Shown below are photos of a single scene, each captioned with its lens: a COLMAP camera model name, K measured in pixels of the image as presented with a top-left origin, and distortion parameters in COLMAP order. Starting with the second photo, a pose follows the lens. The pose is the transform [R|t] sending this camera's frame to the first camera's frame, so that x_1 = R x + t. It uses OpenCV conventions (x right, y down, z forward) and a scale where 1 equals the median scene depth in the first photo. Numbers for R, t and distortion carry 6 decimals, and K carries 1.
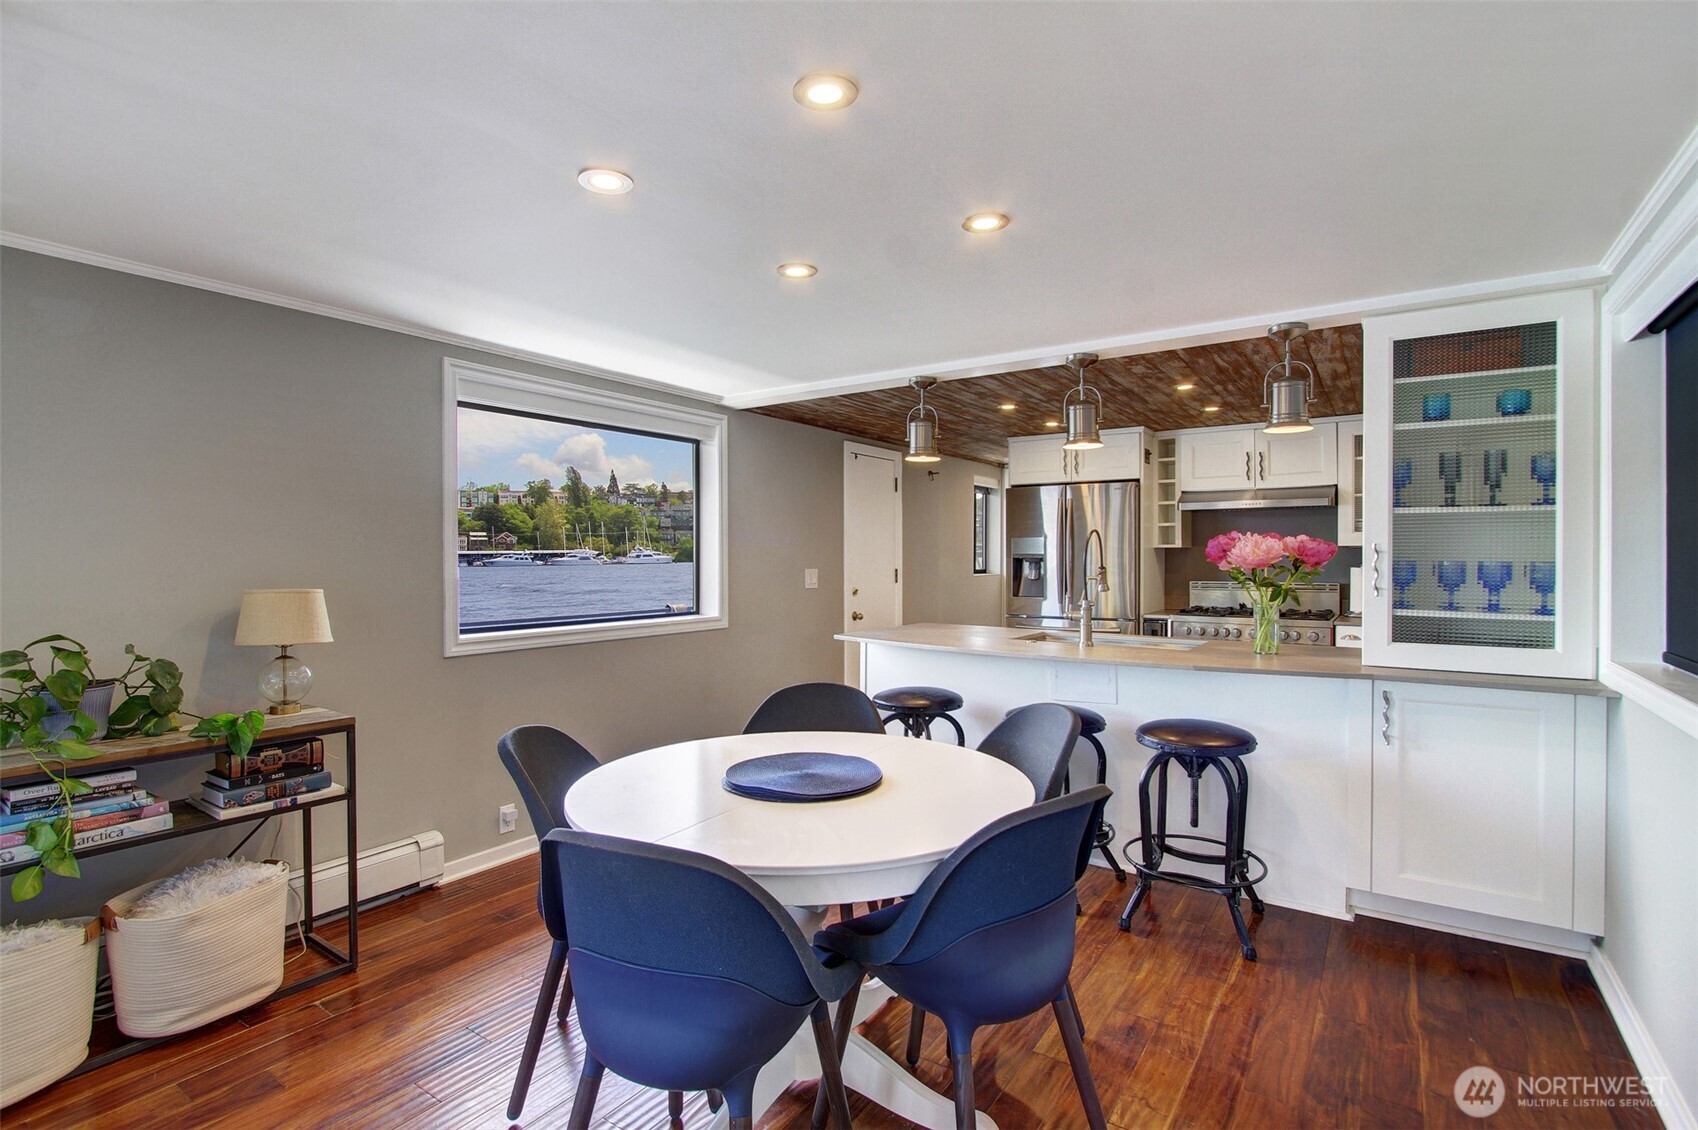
lens RADIAL K [[857.3, 0, 824.4], [0, 857.3, 565.9], [0, 0, 1]] dist [-0.018448, 0.003454]
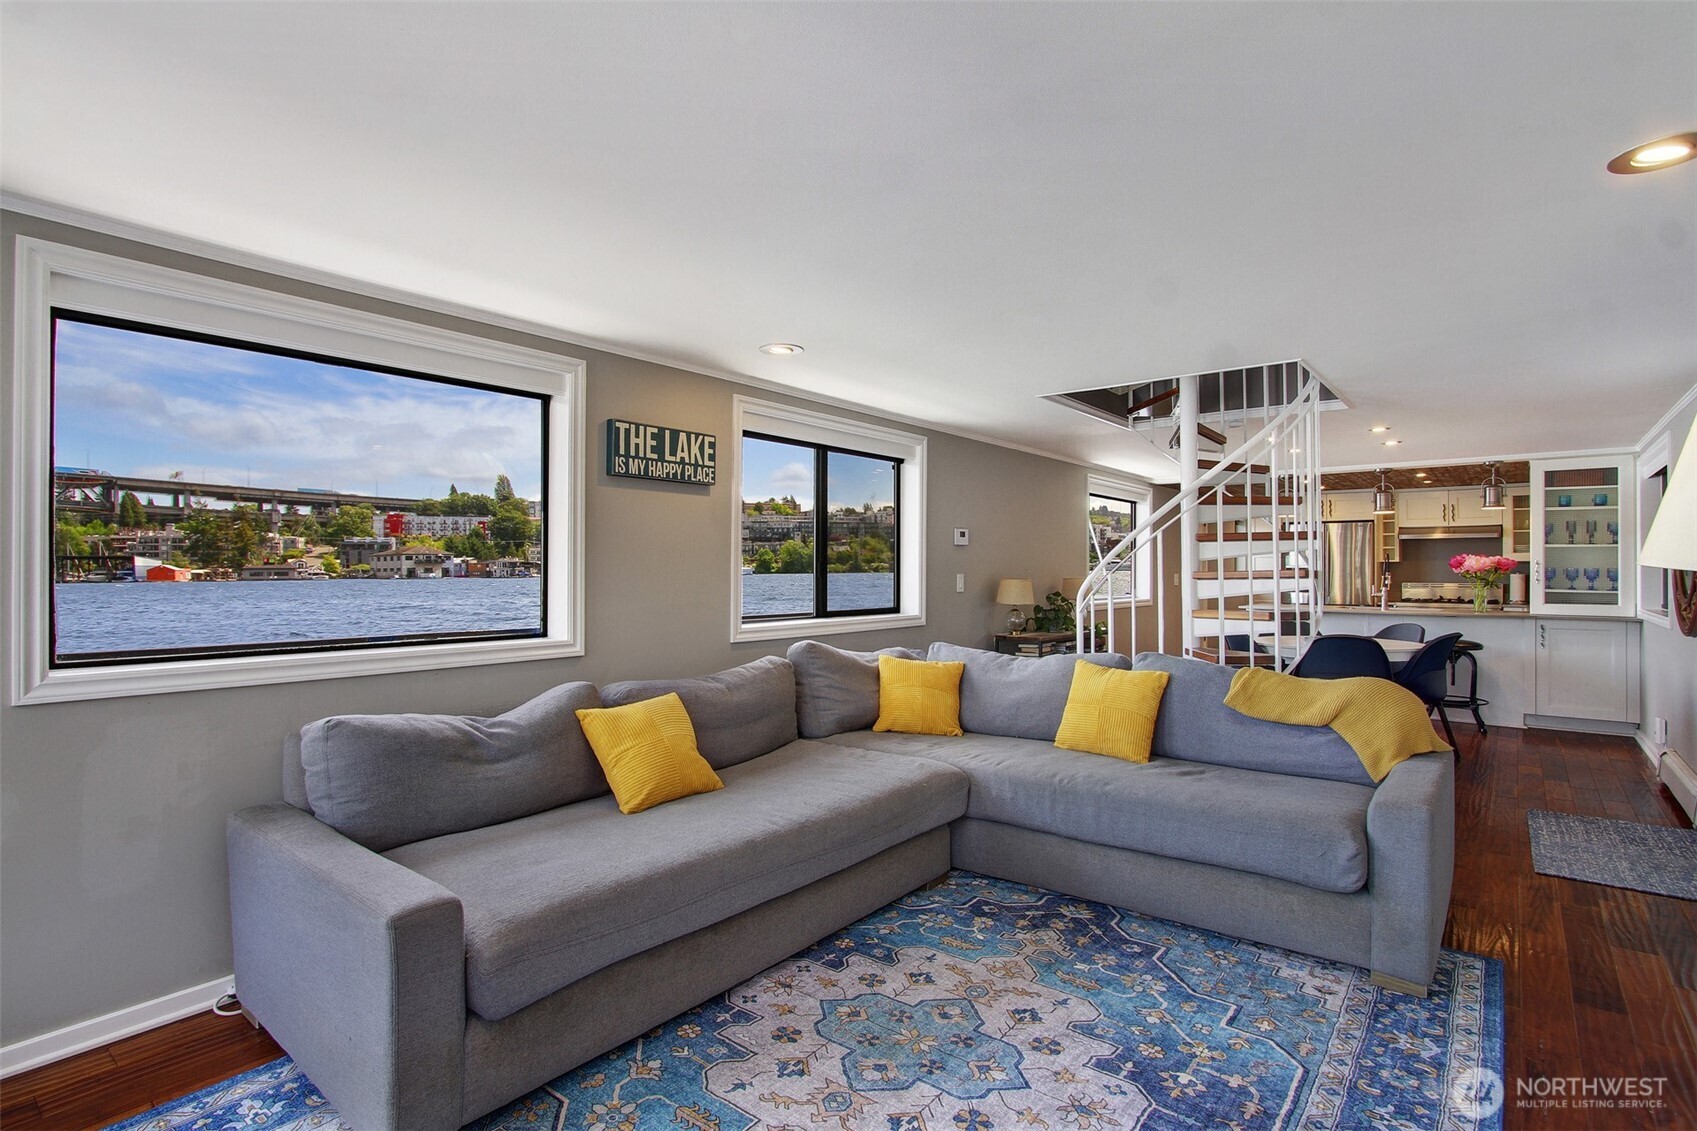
lens RADIAL K [[856.8, 0, 831.0], [0, 856.8, 564.7], [0, 0, 1]] dist [-0.018448, 0.003454]
pose [[0.997649, 0.002966, -0.068473, -1.080845], [-0.003946, 0.999892, -0.014192, 0.025481], [0.068423, 0.014428, 0.997552, -1.390273]]
